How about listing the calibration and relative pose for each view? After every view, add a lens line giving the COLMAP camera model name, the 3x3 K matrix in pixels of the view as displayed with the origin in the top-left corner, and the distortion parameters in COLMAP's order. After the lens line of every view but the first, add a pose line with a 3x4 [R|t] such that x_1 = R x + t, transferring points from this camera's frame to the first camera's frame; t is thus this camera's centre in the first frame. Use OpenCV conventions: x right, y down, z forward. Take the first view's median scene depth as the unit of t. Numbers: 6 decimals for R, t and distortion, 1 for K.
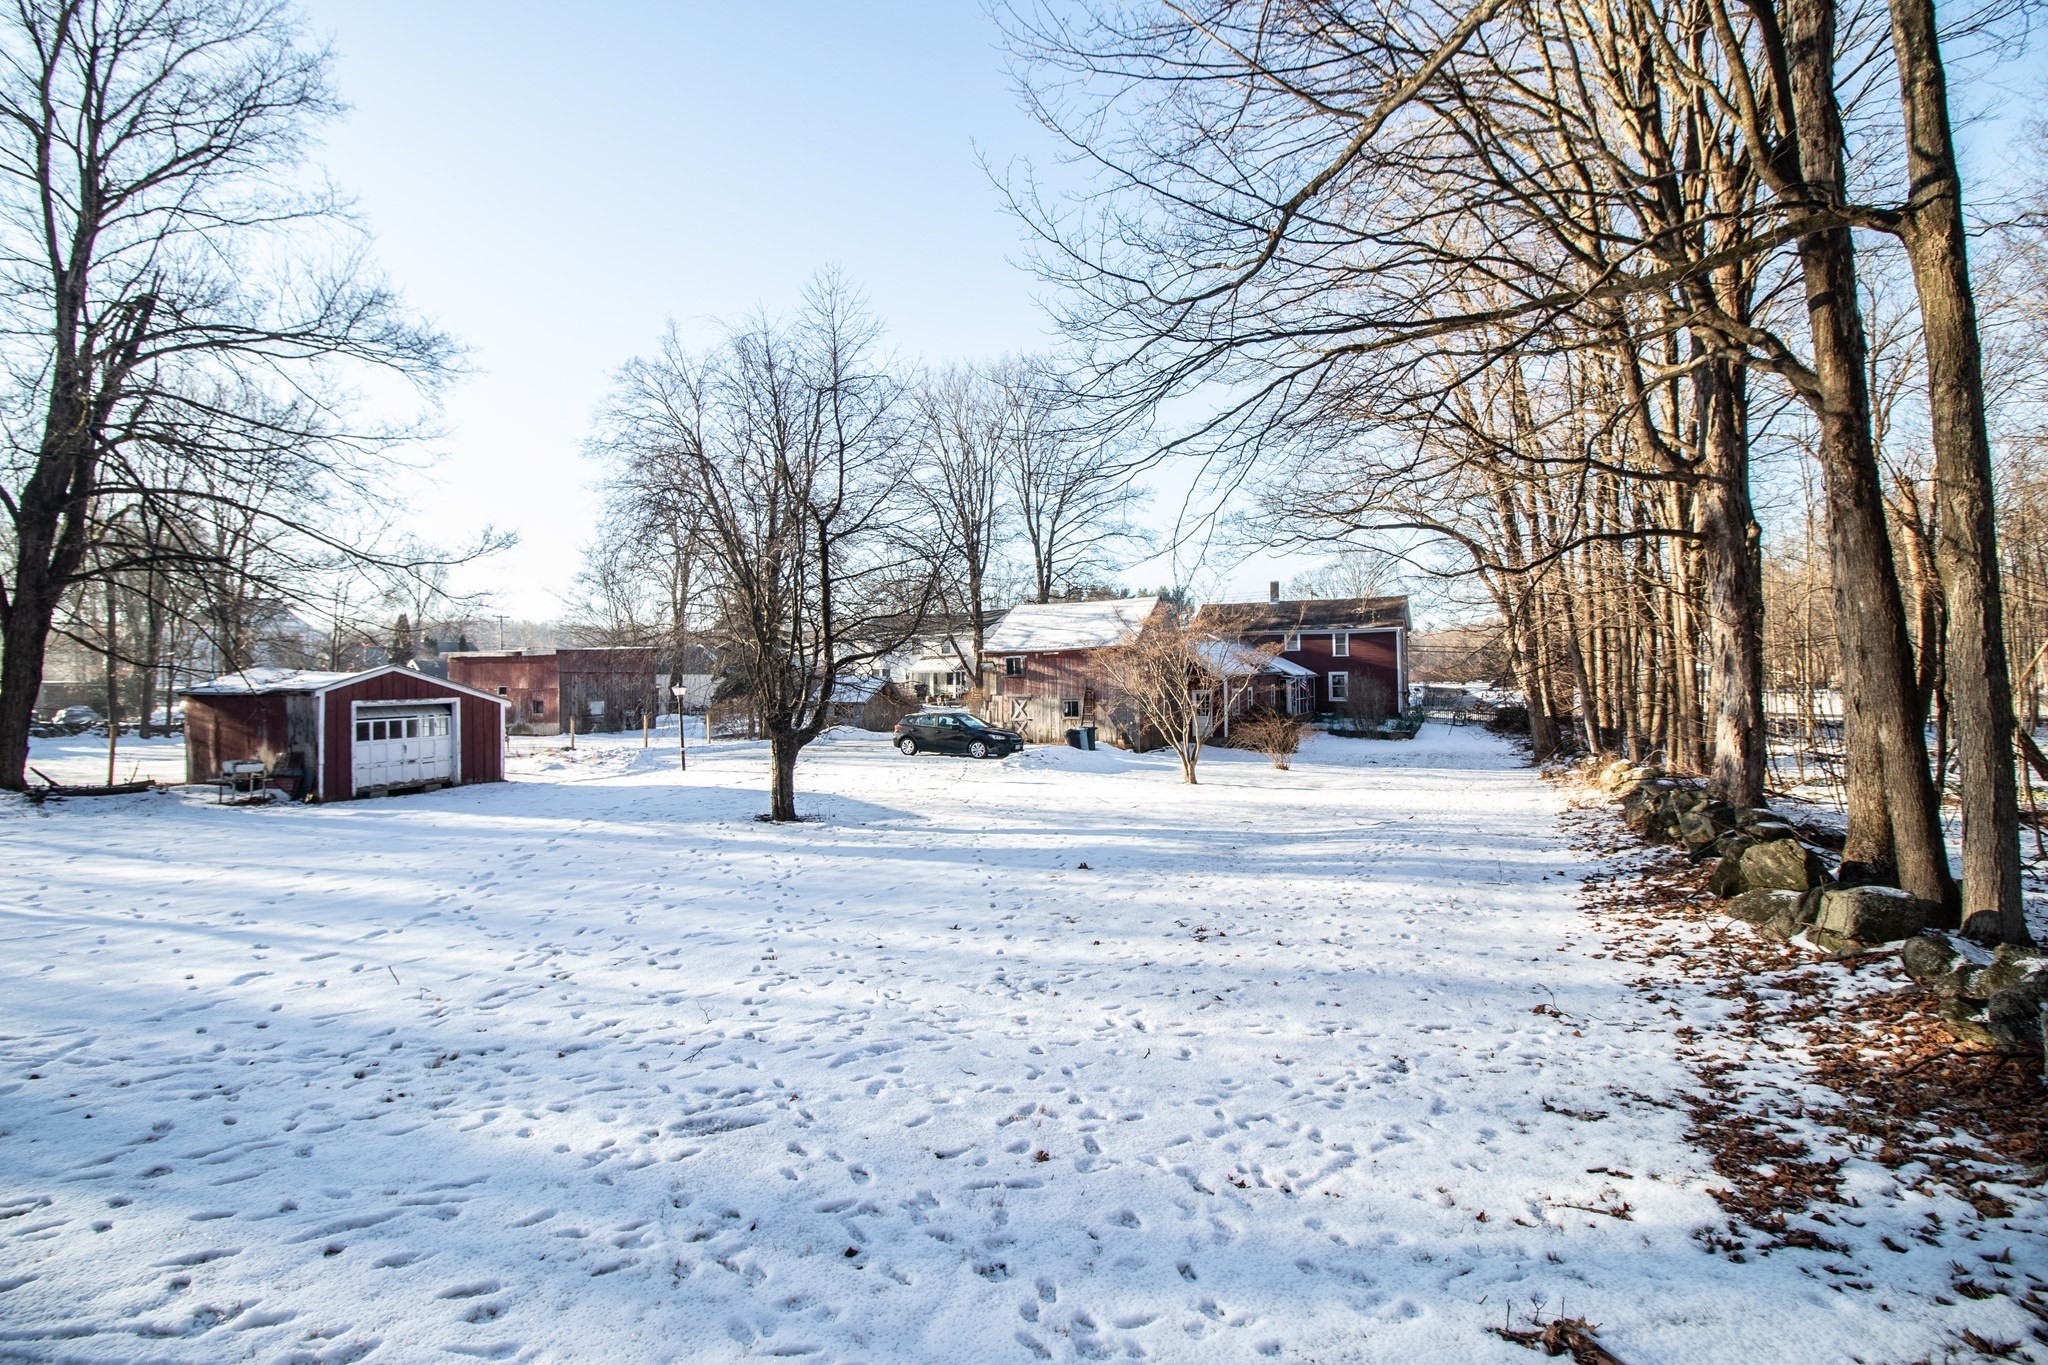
lens RADIAL K [[961.9, 0, 1024.0], [0, 961.9, 682.5], [0, 0, 1]] dist [-0.000656, -0.000118]
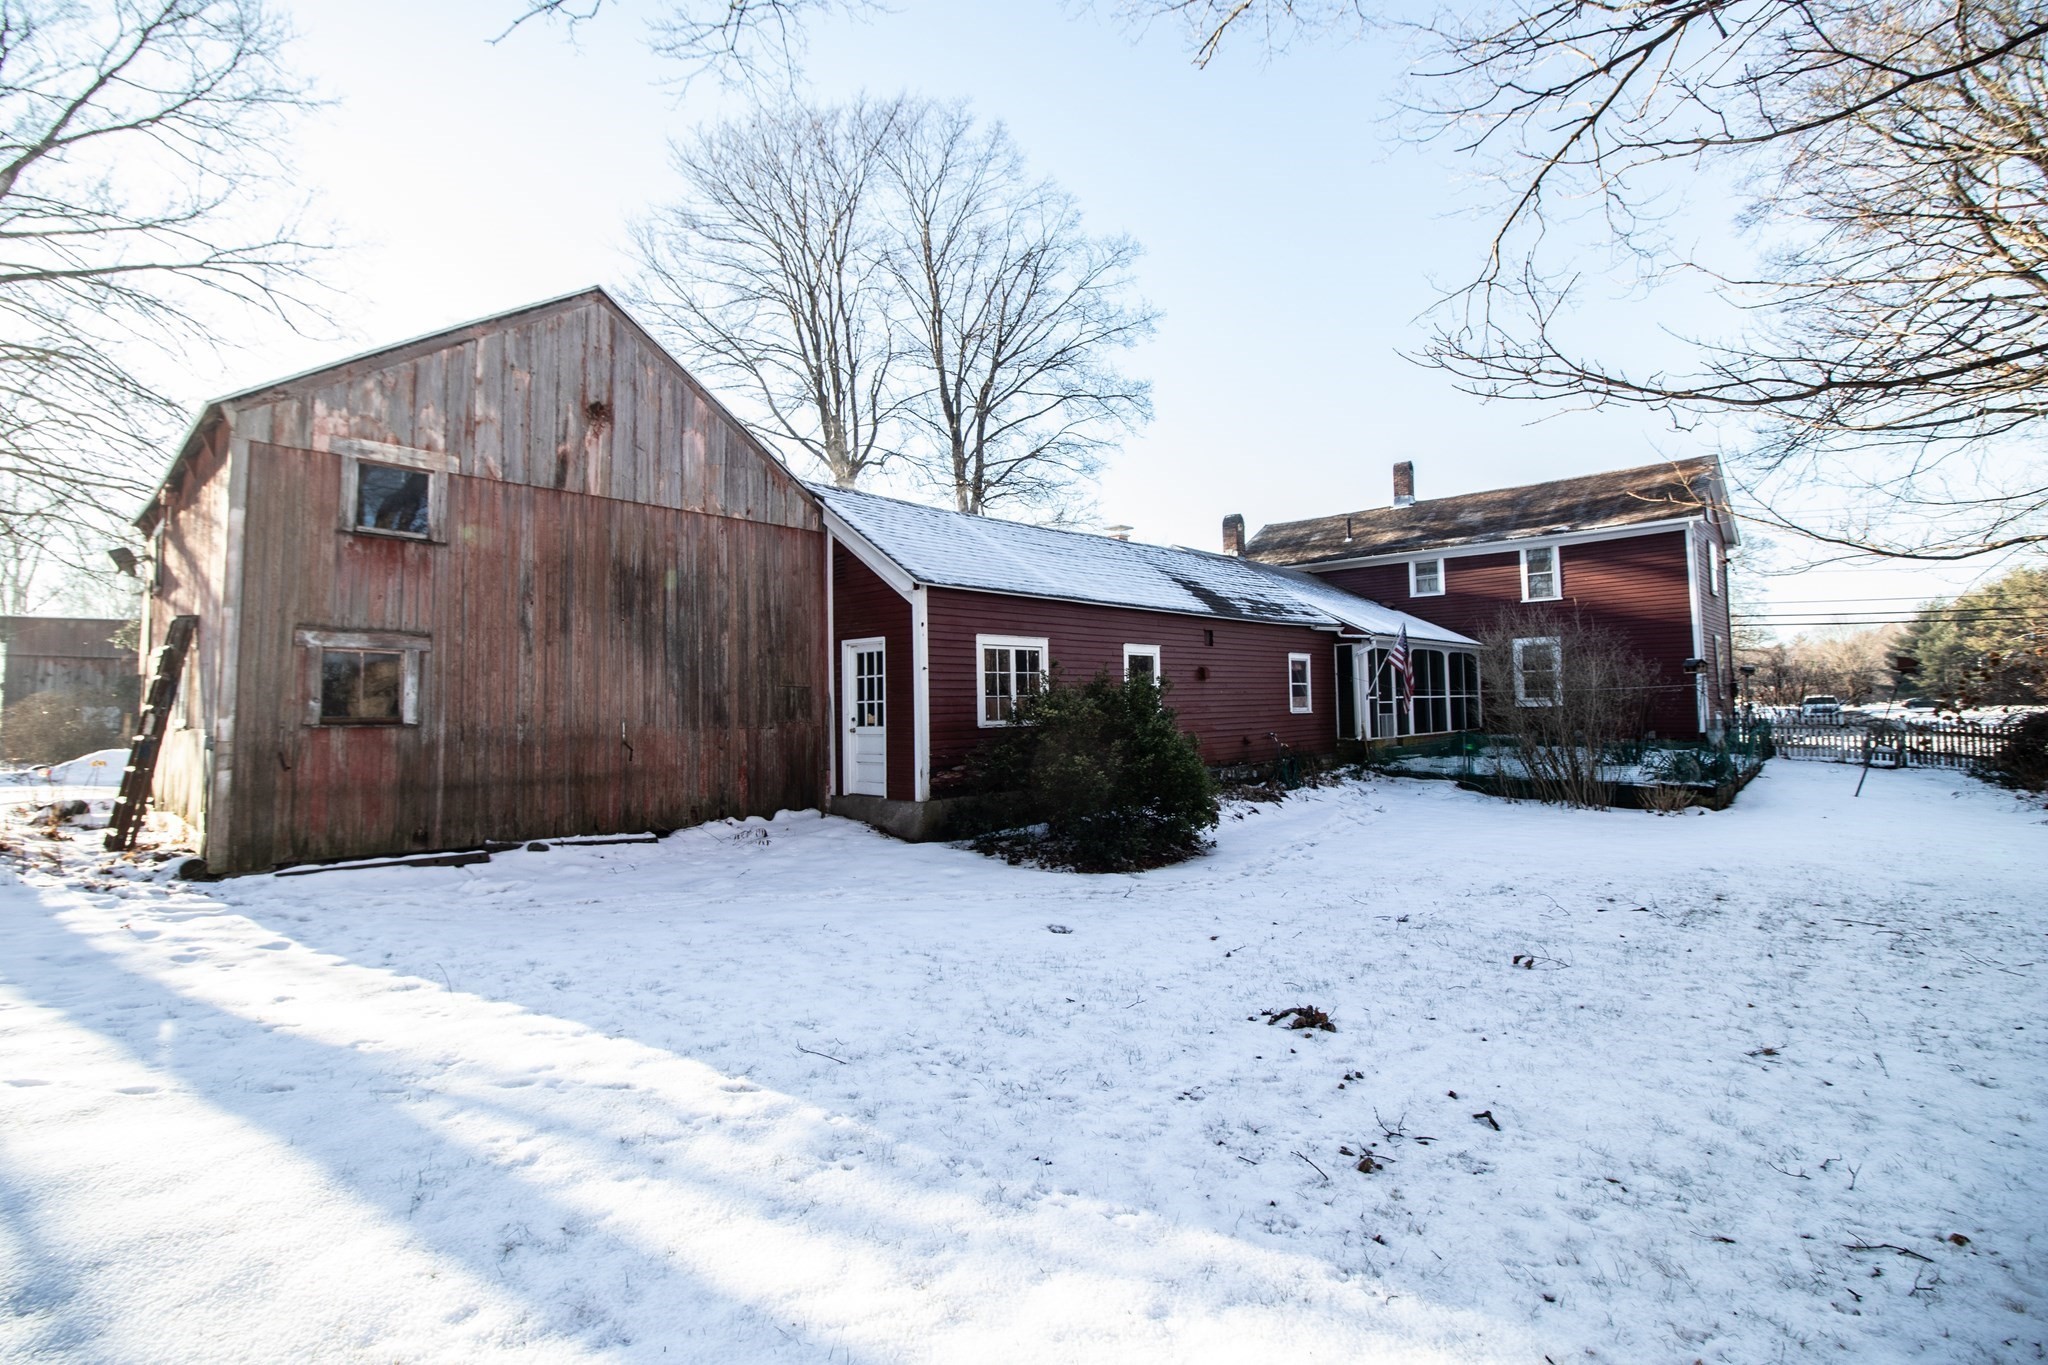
lens RADIAL K [[961.9, 0, 1024.0], [0, 961.9, 682.5], [0, 0, 1]] dist [-0.000656, -0.000118]
pose [[0.960999, -0.013517, -0.276222, 0.229442], [0.003988, 0.999378, -0.035031, 0.023136], [0.276524, 0.032563, 0.960455, 0.535255]]
